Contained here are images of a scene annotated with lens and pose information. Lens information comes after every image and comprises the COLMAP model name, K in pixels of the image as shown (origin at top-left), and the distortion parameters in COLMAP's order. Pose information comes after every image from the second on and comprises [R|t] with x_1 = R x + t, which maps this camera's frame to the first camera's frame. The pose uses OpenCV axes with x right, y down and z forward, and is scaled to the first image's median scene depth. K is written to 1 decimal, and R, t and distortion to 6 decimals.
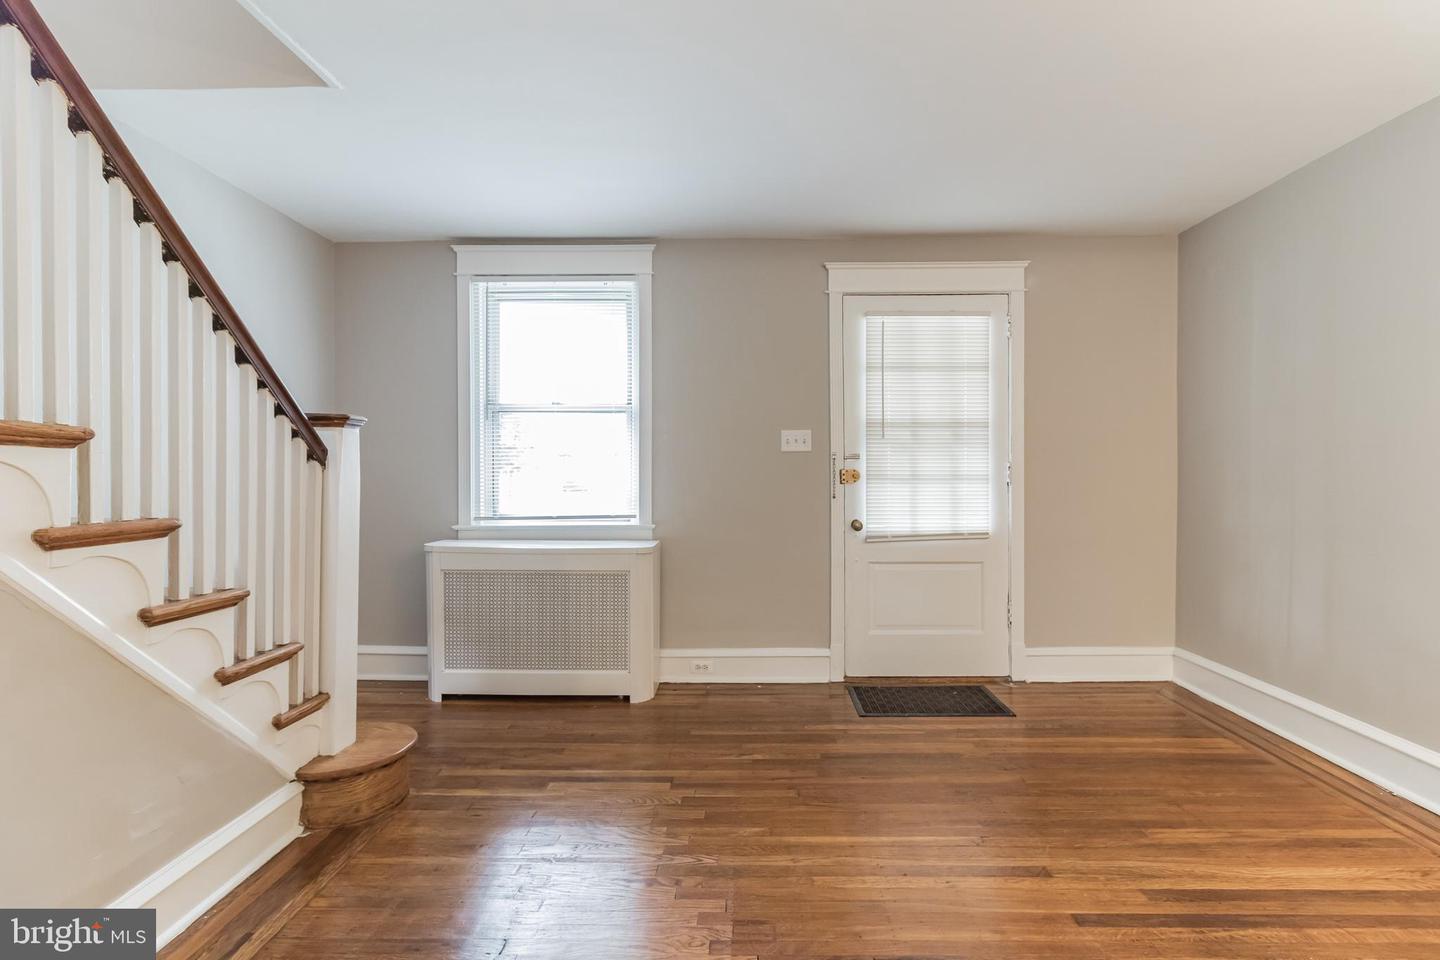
lens RADIAL K [[682.9, 0, 723.9], [0, 682.9, 475.5], [0, 0, 1]] dist [0.001537, 0.000993]
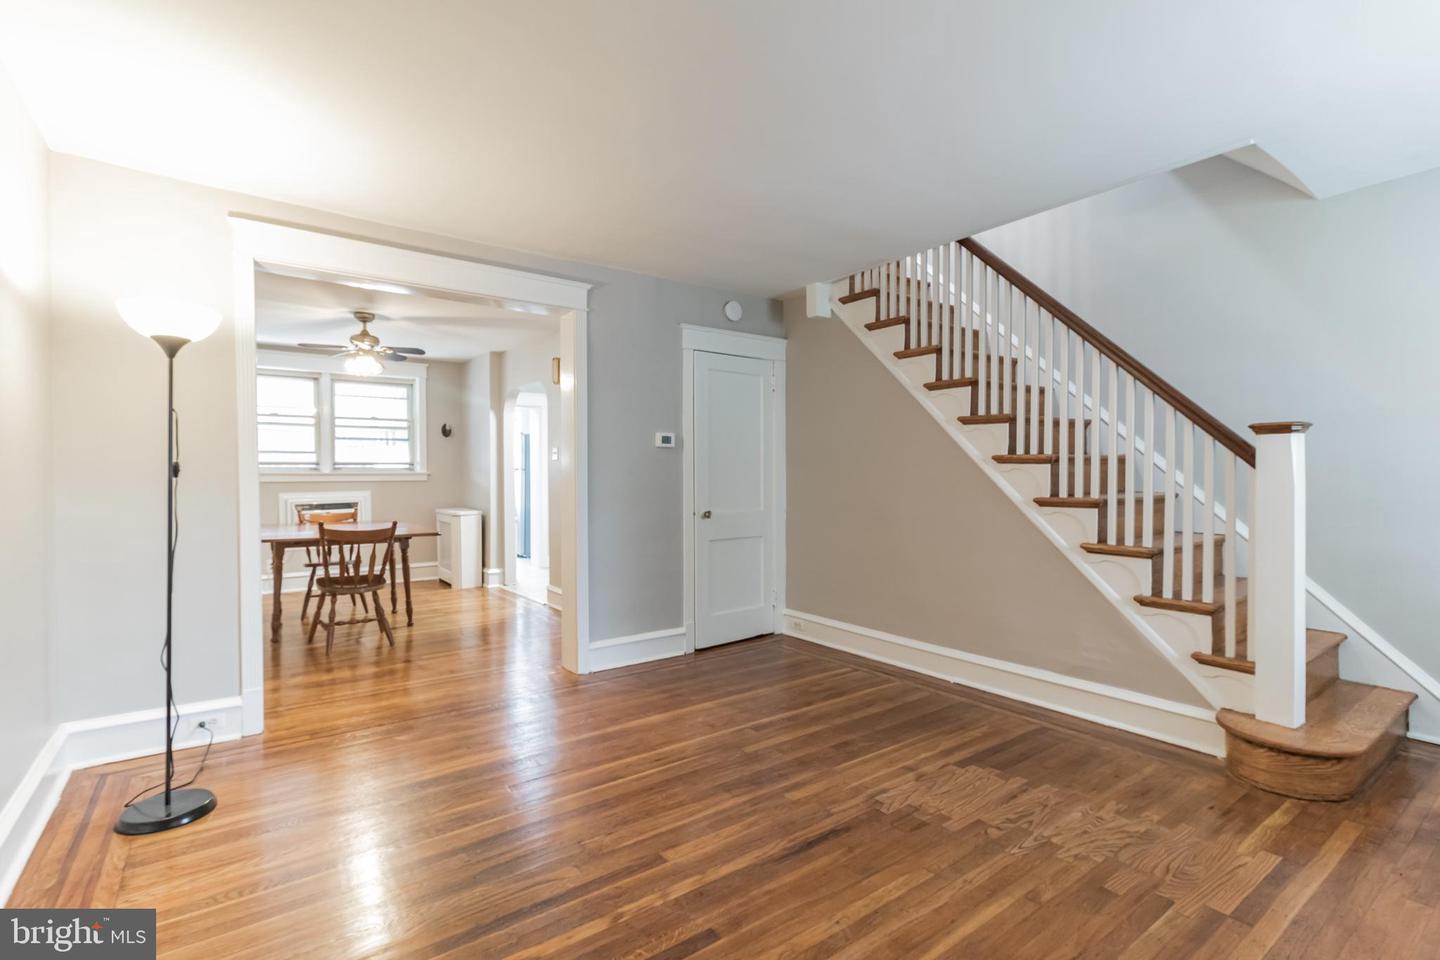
lens RADIAL K [[682.9, 0, 727.2], [0, 682.9, 482.6], [0, 0, 1]] dist [0.001537, 0.000993]
pose [[-0.791018, 0.006658, -0.611757, 0.958181], [0.003160, 0.999972, 0.006798, -0.002694], [0.611785, 0.003445, -0.791017, 1.559729]]
